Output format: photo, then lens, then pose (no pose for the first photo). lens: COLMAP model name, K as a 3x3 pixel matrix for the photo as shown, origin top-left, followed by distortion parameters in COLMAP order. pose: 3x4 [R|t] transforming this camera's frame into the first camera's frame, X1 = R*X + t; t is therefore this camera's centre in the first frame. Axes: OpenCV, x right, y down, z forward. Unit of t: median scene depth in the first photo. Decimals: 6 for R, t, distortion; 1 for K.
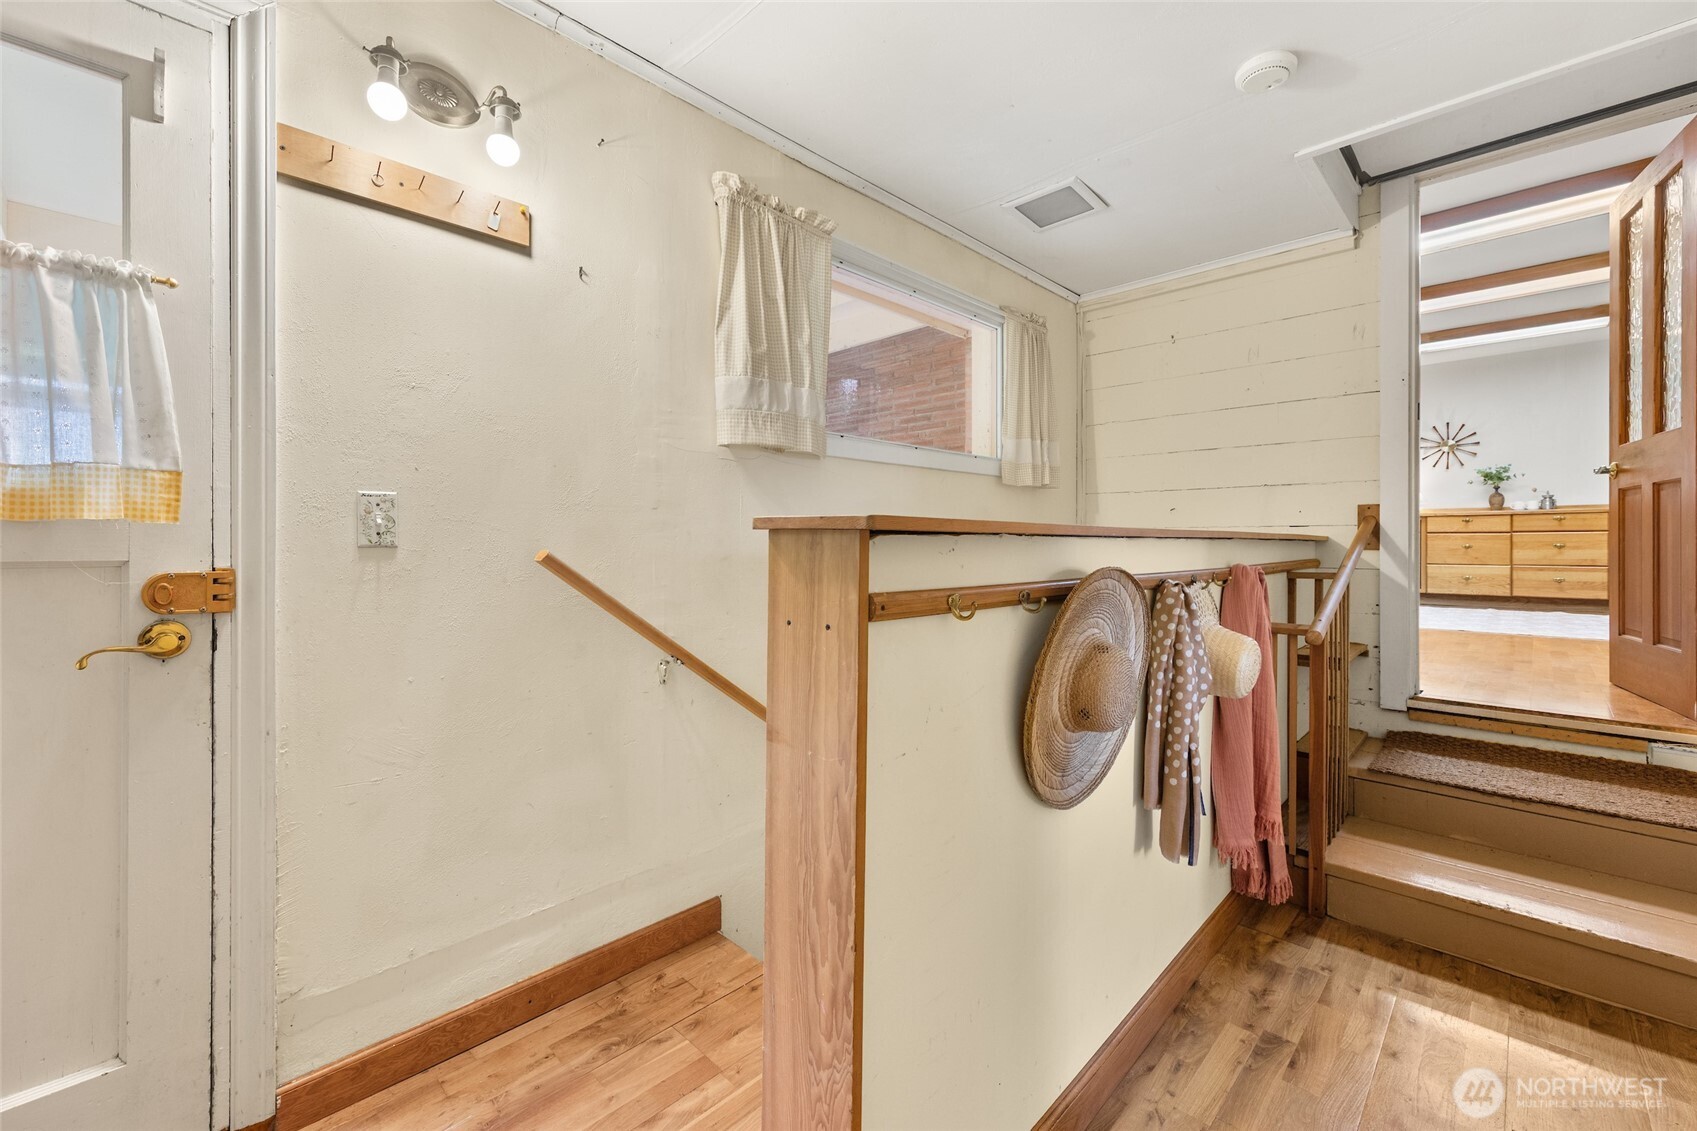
lens RADIAL K [[700.9, 0, 843.0], [0, 700.9, 541.3], [0, 0, 1]] dist [0.006387, -0.001176]
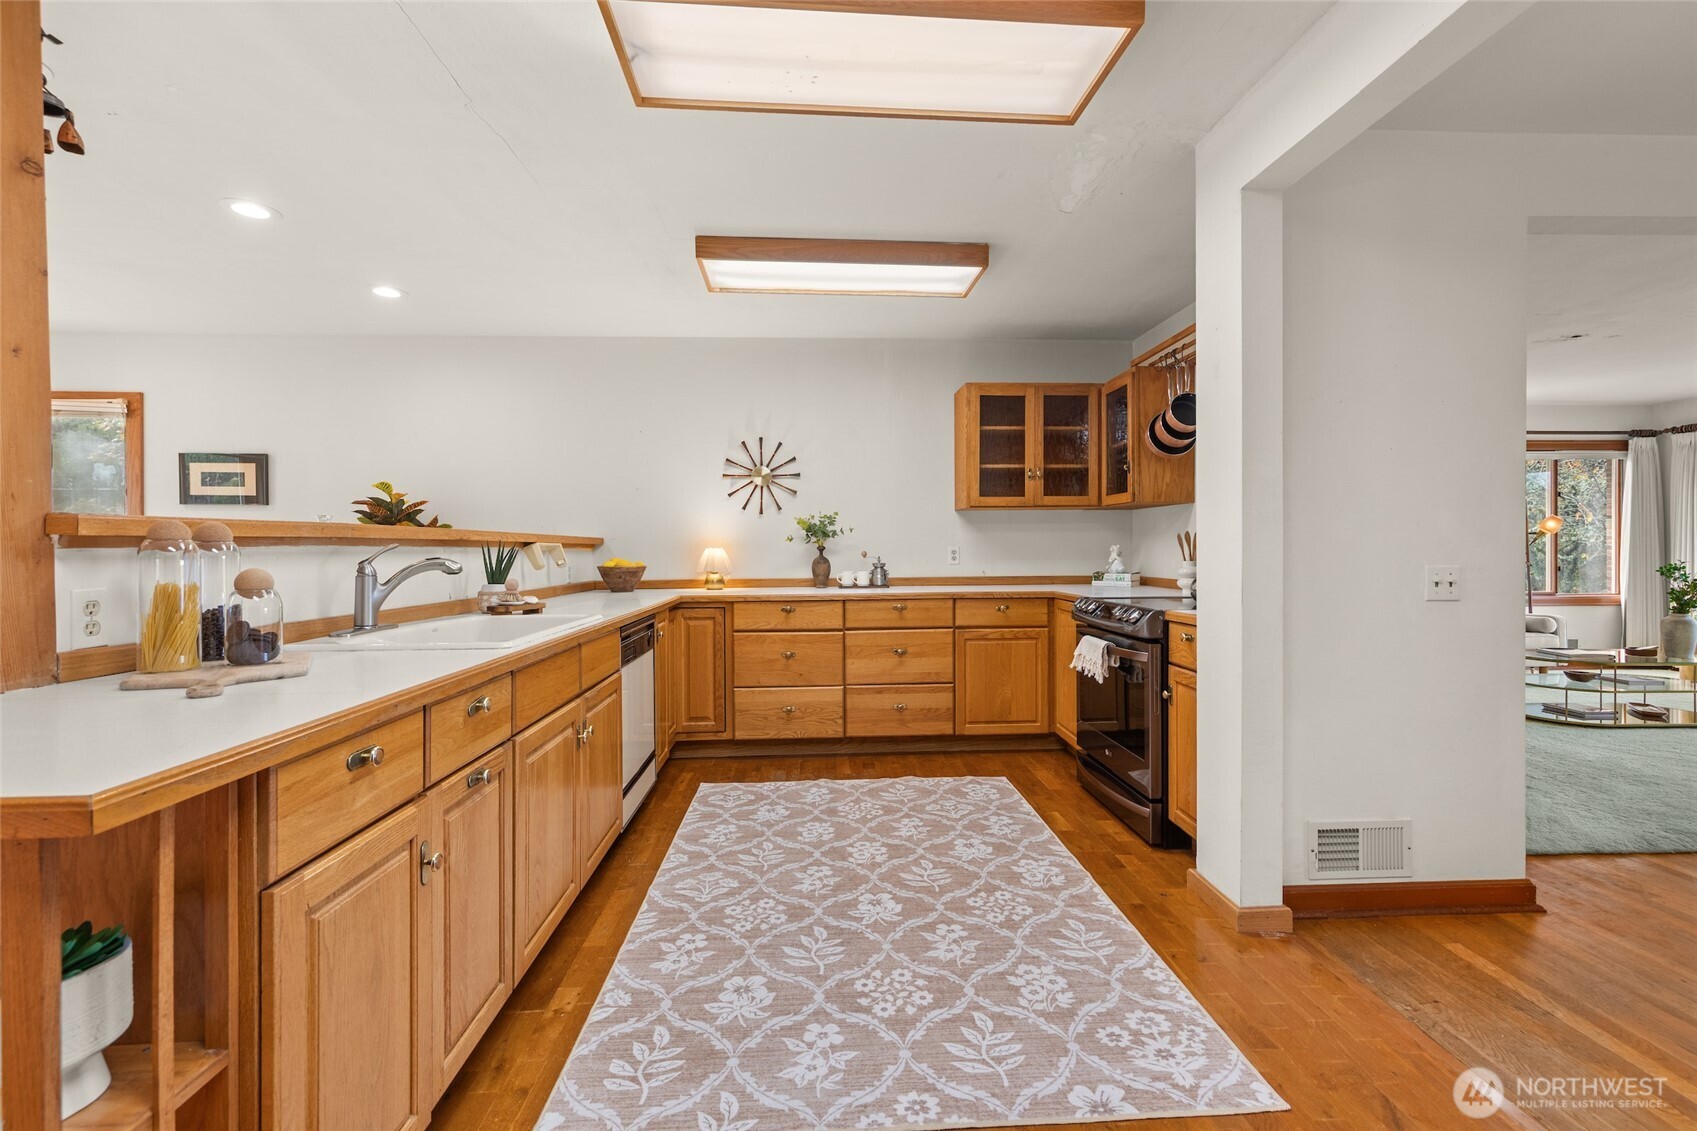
lens RADIAL K [[700.9, 0, 851.1], [0, 700.9, 562.9], [0, 0, 1]] dist [0.006387, -0.001176]
pose [[0.670044, -0.017947, 0.742104, 0.491903], [0.005772, 0.999803, 0.018968, -0.076452], [-0.742299, -0.008426, 0.670016, 0.572285]]
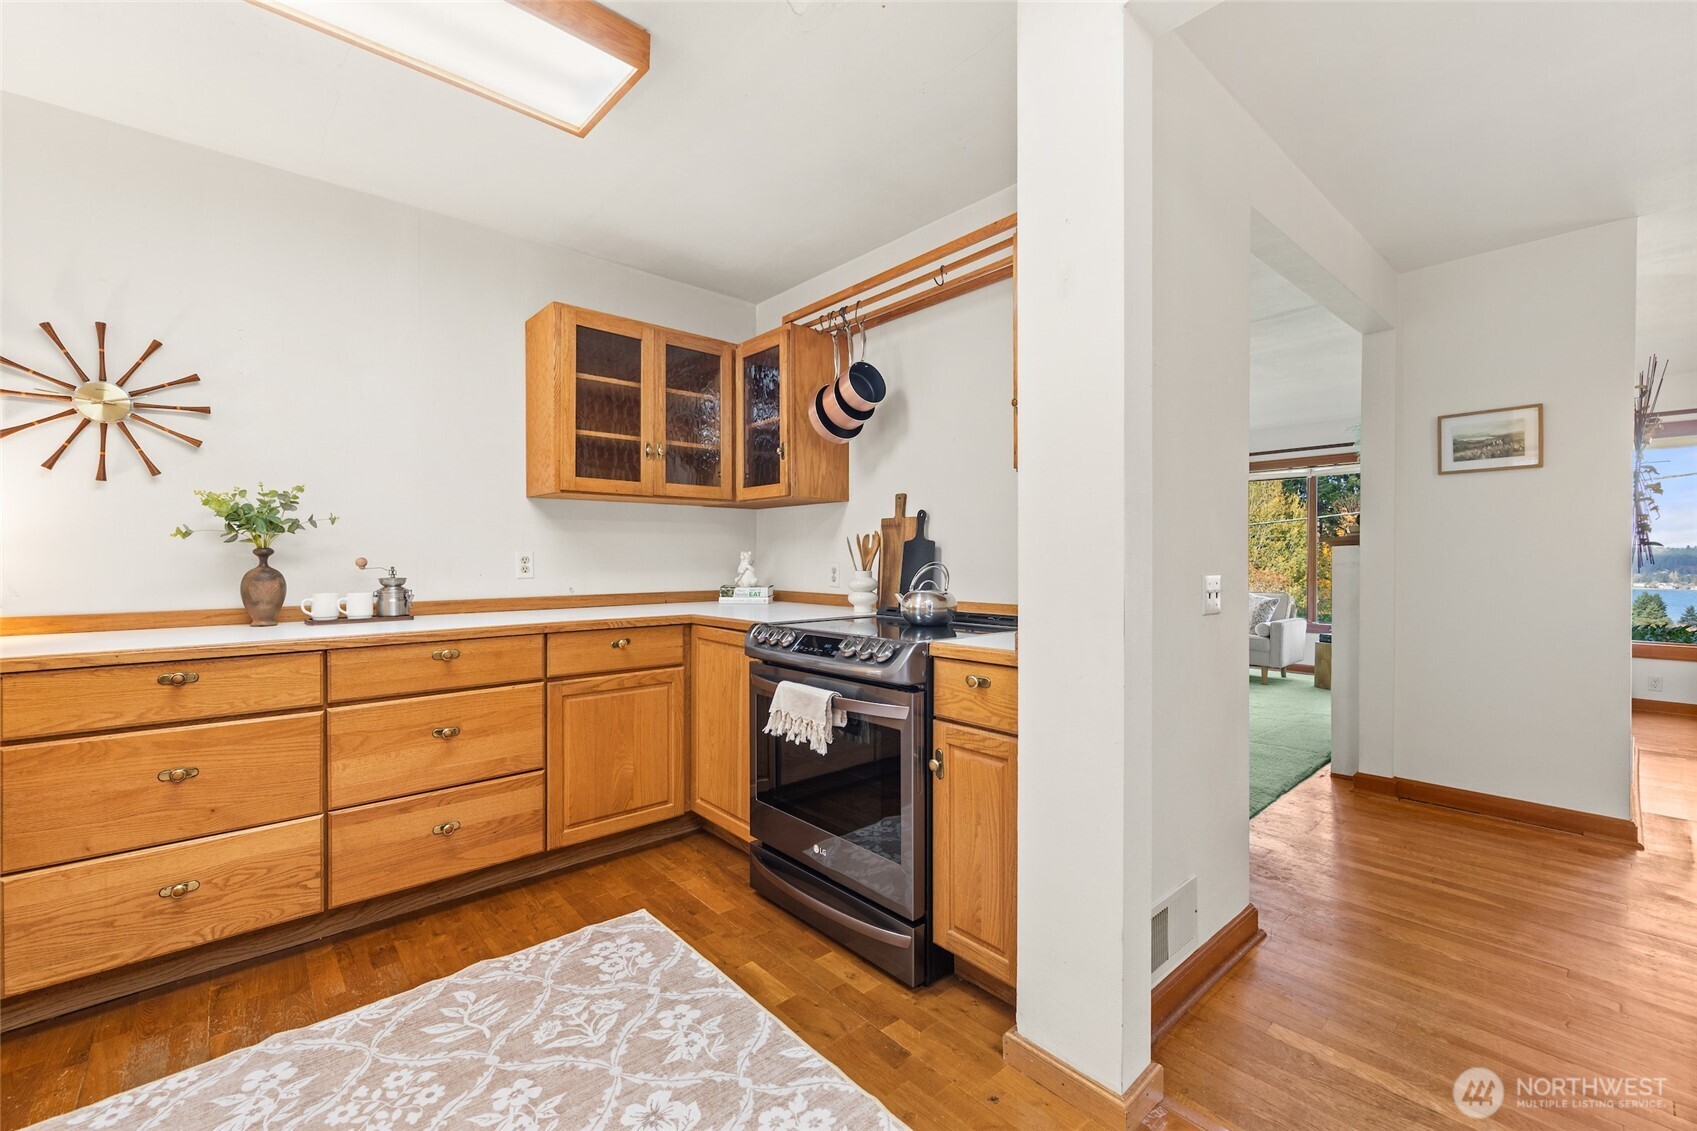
lens RADIAL K [[700.9, 0, 849.3], [0, 700.9, 564.3], [0, 0, 1]] dist [0.006387, -0.001176]
pose [[0.064681, -0.007426, 0.997878, 0.622804], [0.002112, 0.999971, 0.007305, -0.073657], [-0.997904, 0.001635, 0.064694, 0.712438]]
